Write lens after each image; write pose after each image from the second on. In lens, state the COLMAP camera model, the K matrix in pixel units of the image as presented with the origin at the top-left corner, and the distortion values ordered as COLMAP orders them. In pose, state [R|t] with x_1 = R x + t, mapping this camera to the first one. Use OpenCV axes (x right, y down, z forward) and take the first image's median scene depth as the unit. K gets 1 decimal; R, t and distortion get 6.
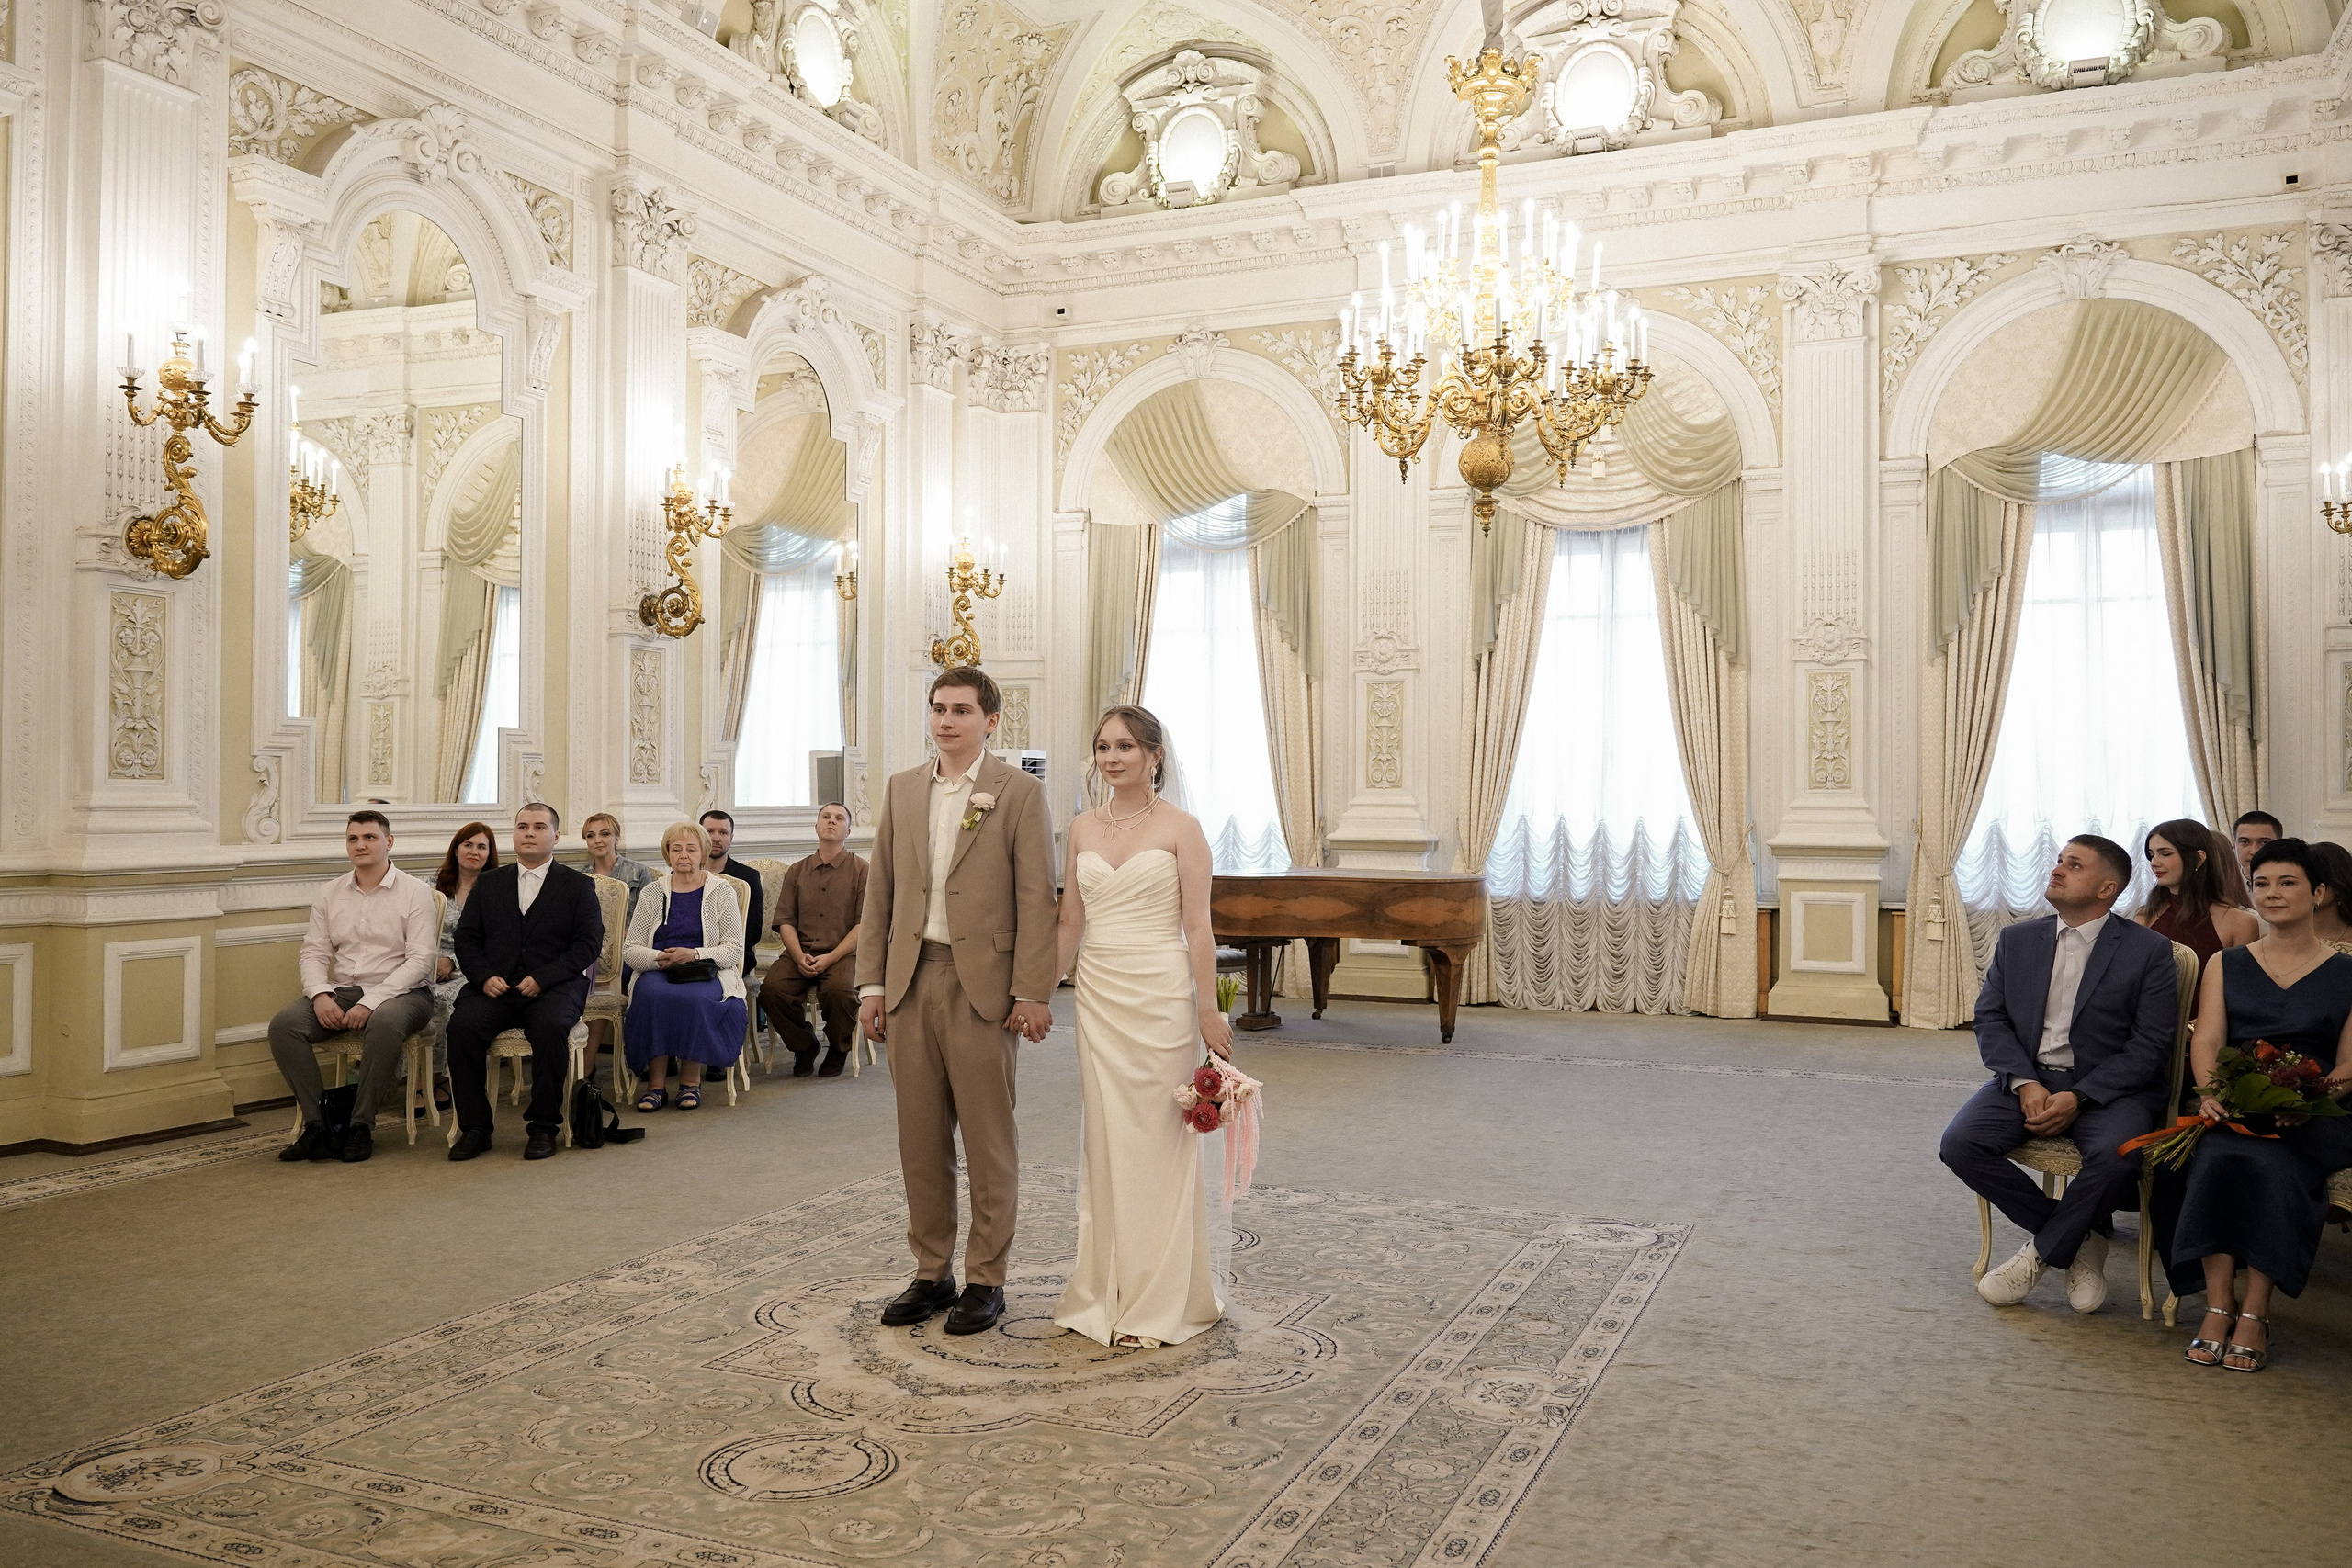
lens RADIAL K [[1834.2, 0, 1176.0], [0, 1834.2, 784.0], [0, 0, 1]] dist [-0.014109, 0.005155]
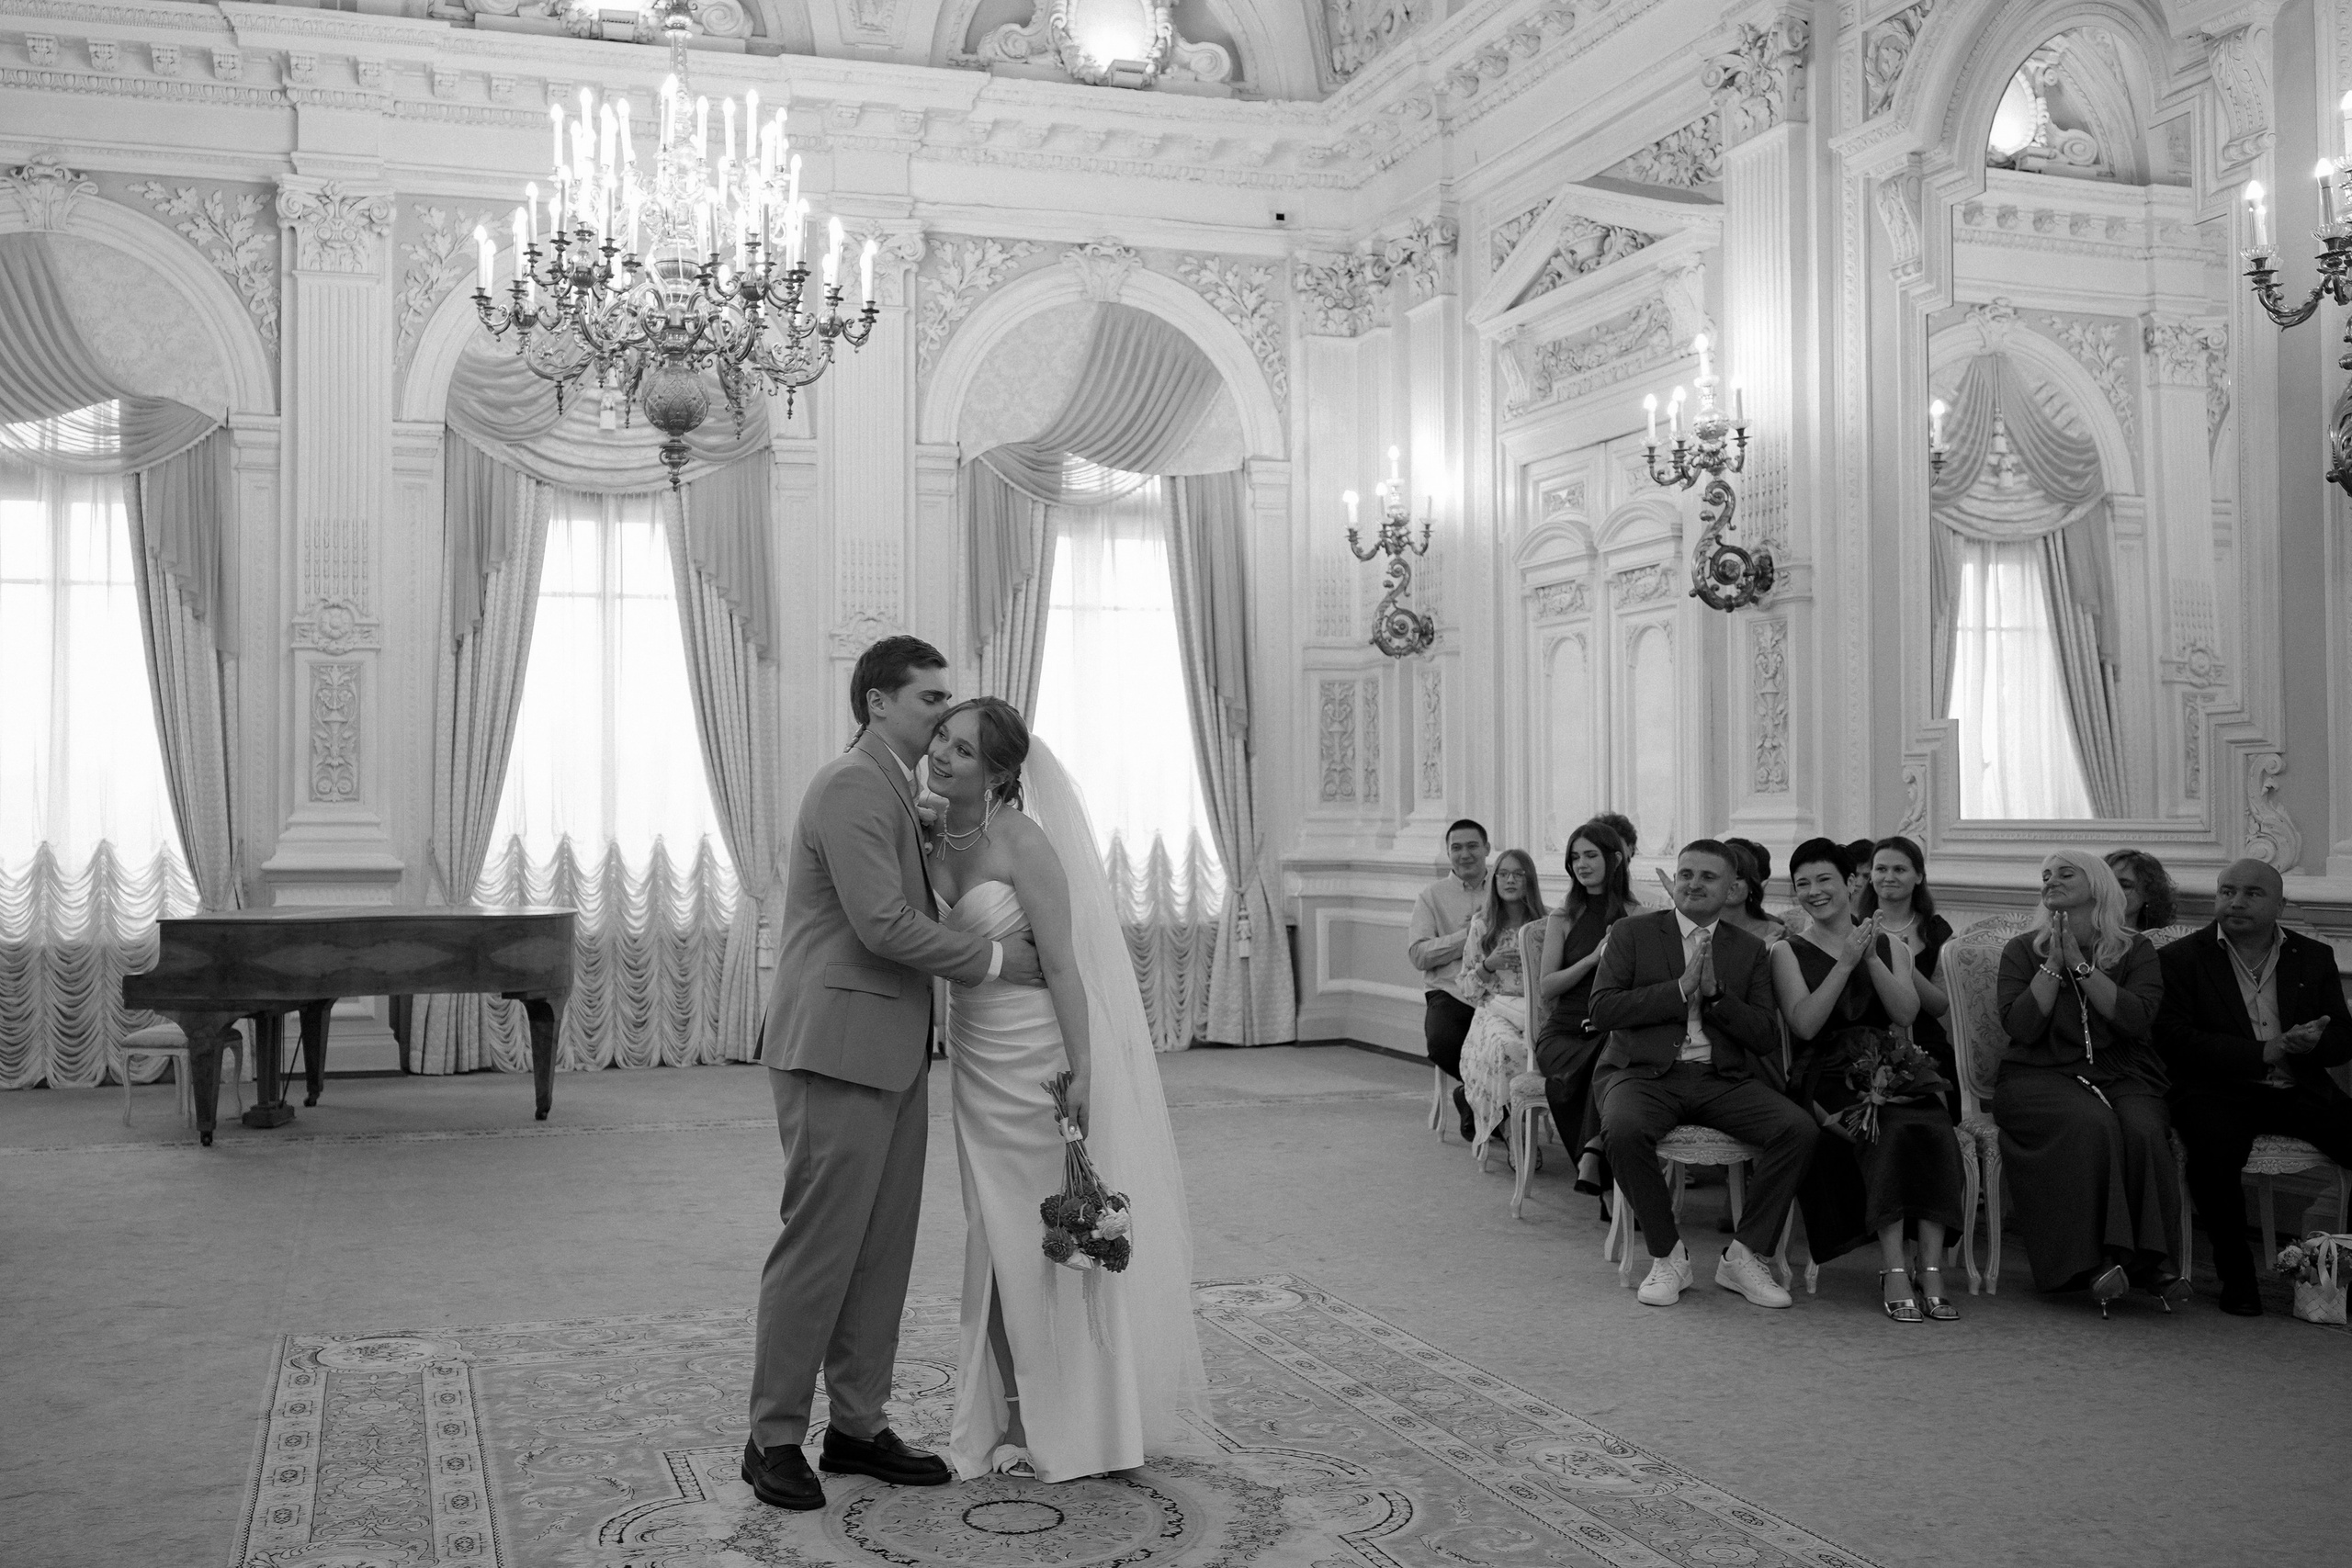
lens RADIAL K [[2142.0, 0, 1001.5], [0, 2142.0, 786.4], [0, 0, 1]] dist [-0.015796, 0.010460]
pose [[0.776167, 0.003015, 0.630521, -0.273291], [0.002291, 0.999968, -0.007601, 0.003795], [-0.630524, 0.007345, 0.776135, 0.144951]]
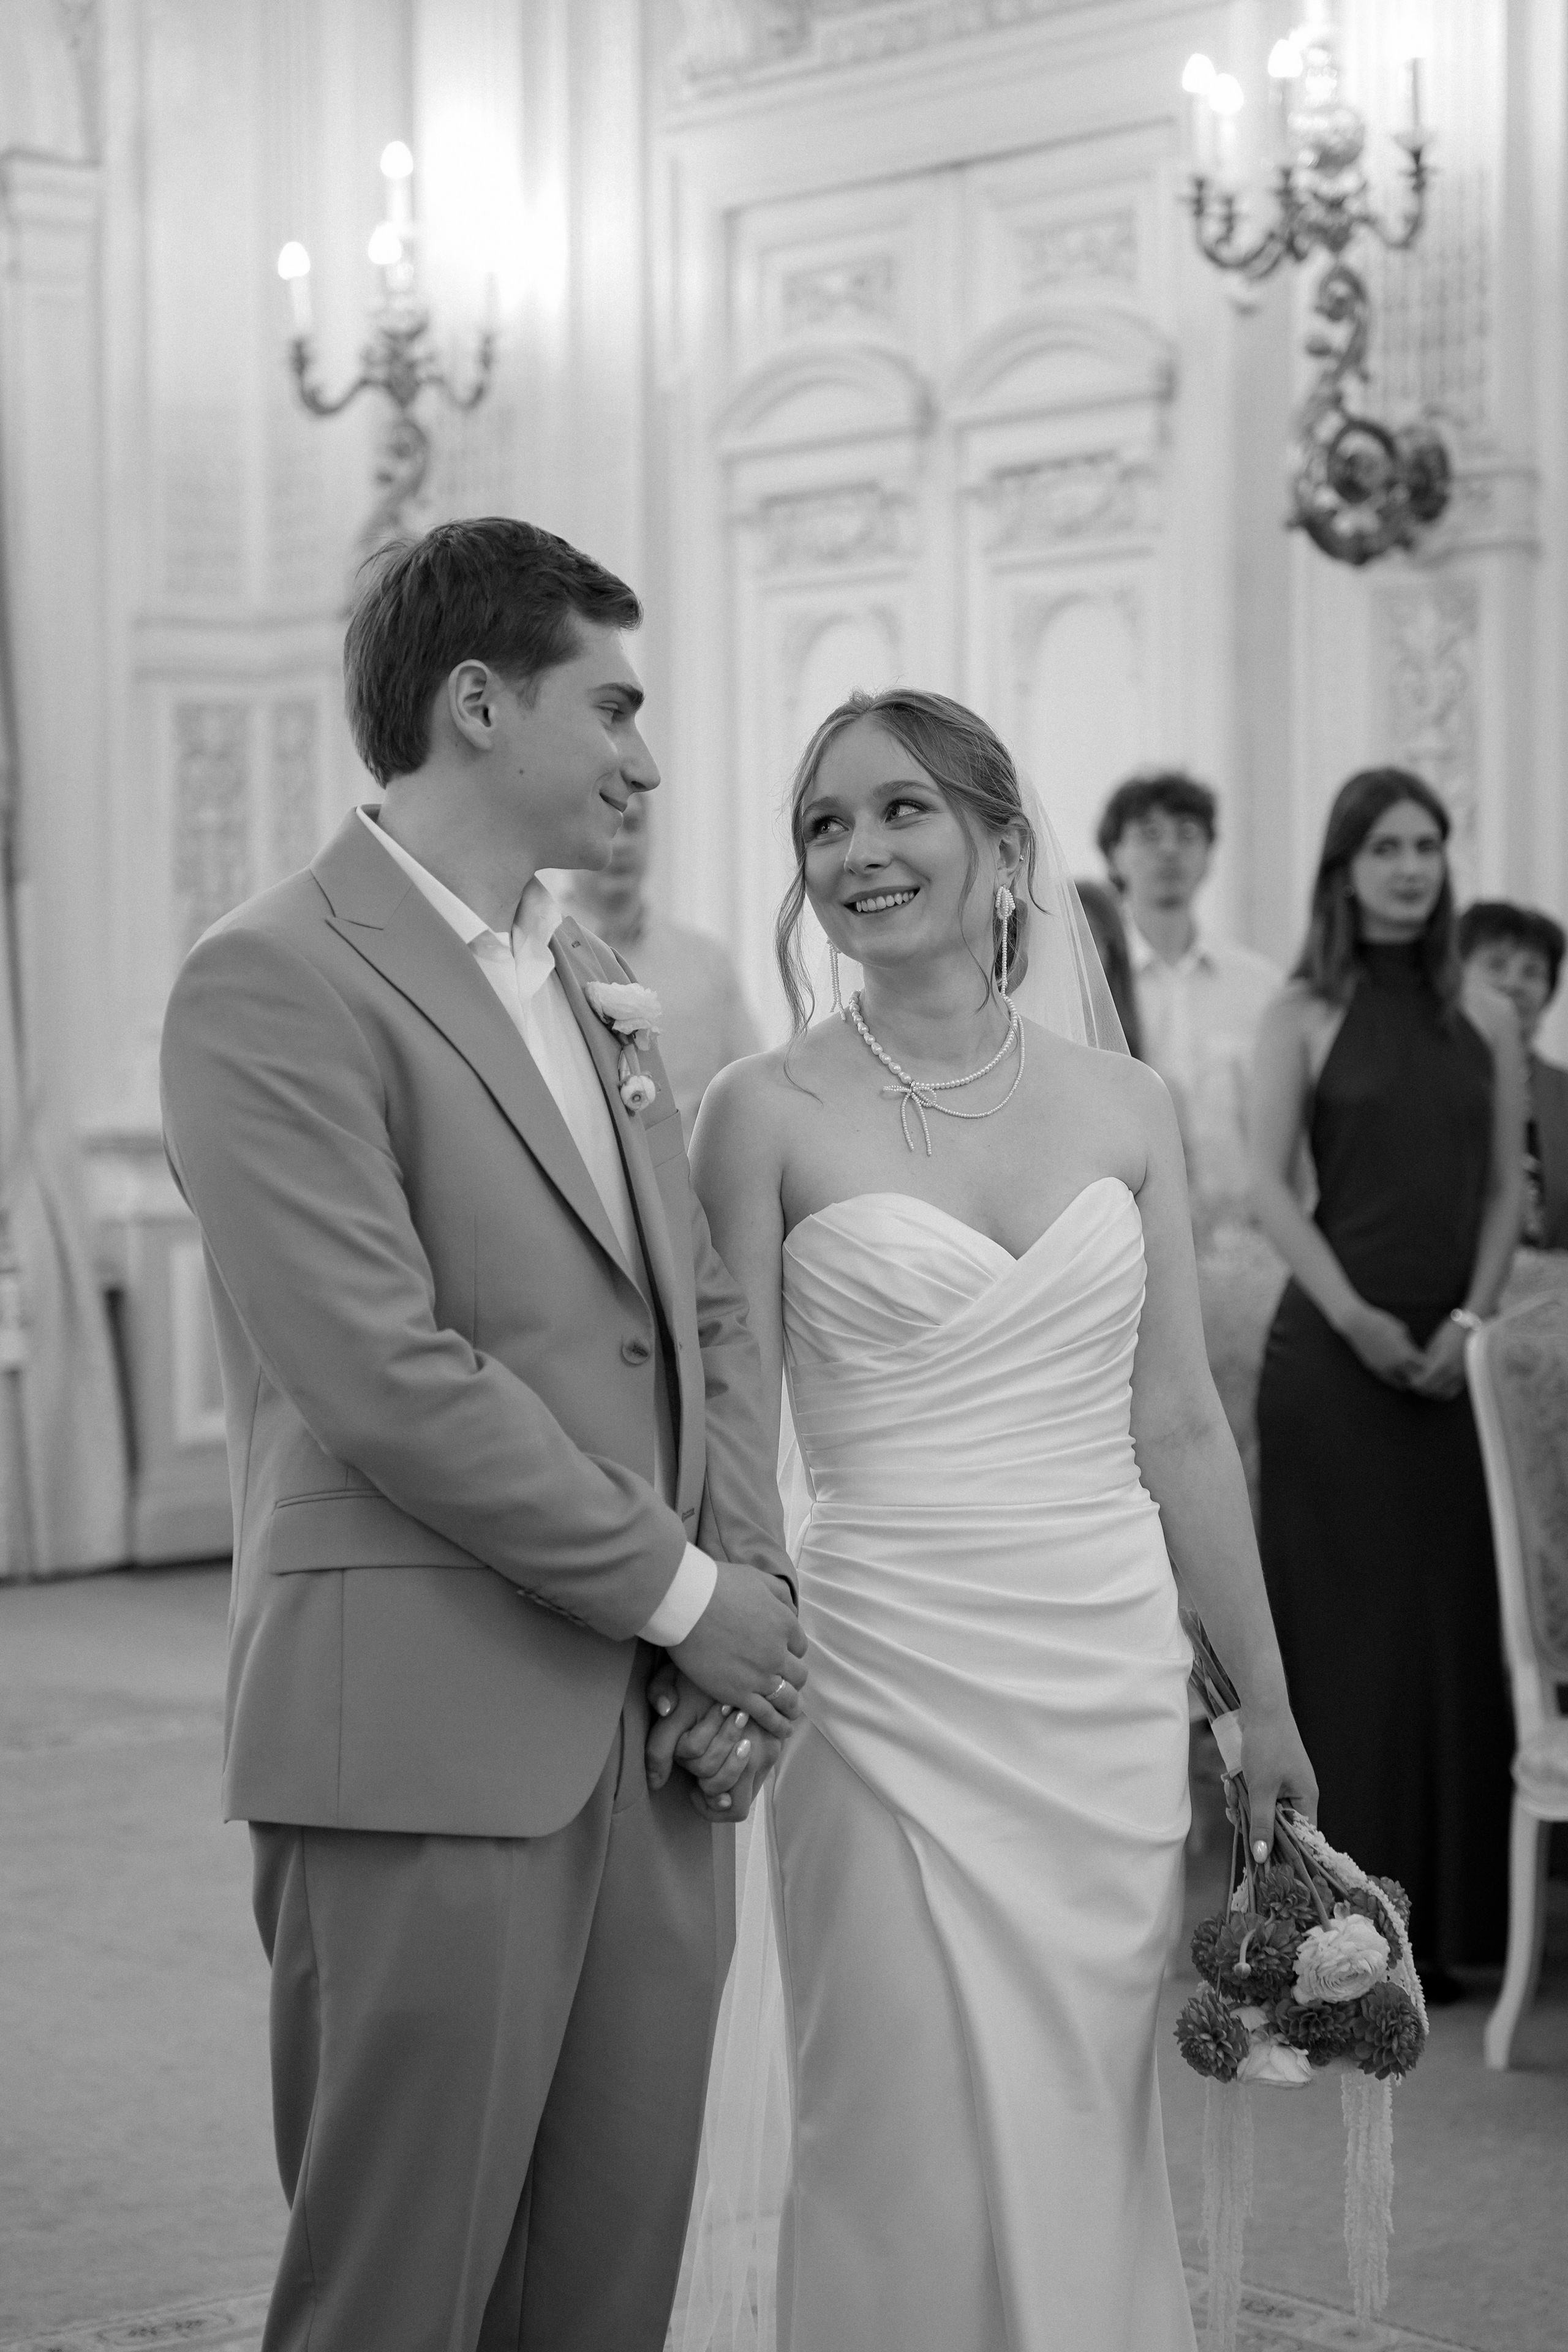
lens RADIAL K [[4815.1, 0, 784.0], [0, 4815.1, 1176.0], [0, 0, 1]] dist [0.045297, 0.029754]
pose [[0.457611, -0.033750, 0.888512, -0.320262], [-0.000228, 0.999275, 0.038075, 0.003823], [-0.889153, -0.017626, 0.457271, 0.314678]]
